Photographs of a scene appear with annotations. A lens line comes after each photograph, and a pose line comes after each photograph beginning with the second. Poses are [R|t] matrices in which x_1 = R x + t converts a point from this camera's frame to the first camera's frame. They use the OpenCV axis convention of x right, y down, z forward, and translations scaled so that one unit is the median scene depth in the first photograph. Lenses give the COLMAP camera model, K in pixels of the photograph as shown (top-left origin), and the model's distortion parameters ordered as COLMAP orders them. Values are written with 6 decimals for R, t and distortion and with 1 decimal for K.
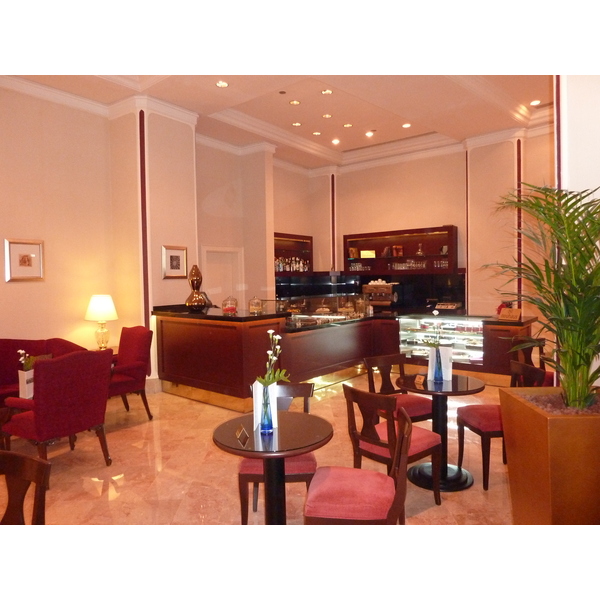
lens RADIAL K [[457.3, 0, 299.3], [0, 457.3, 287.8], [0, 0, 1]] dist [-0.004828, -0.000608]
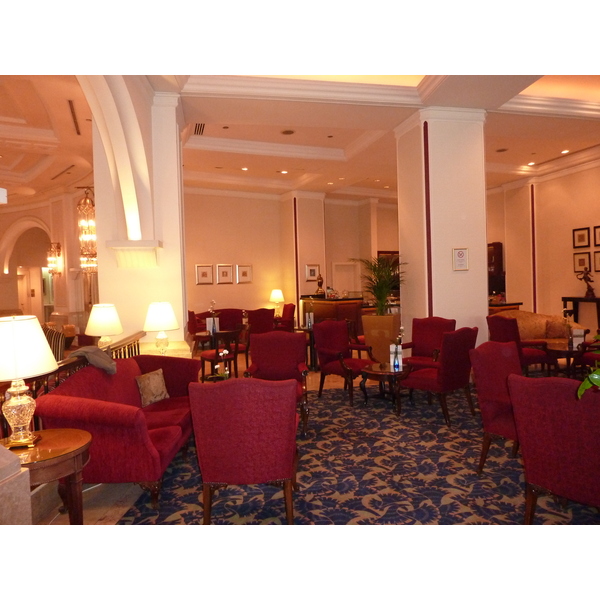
lens RADIAL K [[457.3, 0, 299.3], [0, 457.3, 287.8], [0, 0, 1]] dist [-0.004828, -0.000608]
pose [[0.913812, -0.006523, -0.406086, 0.470247], [0.004372, 0.999971, -0.006223, 0.019822], [0.406115, 0.003911, 0.913814, -0.796242]]
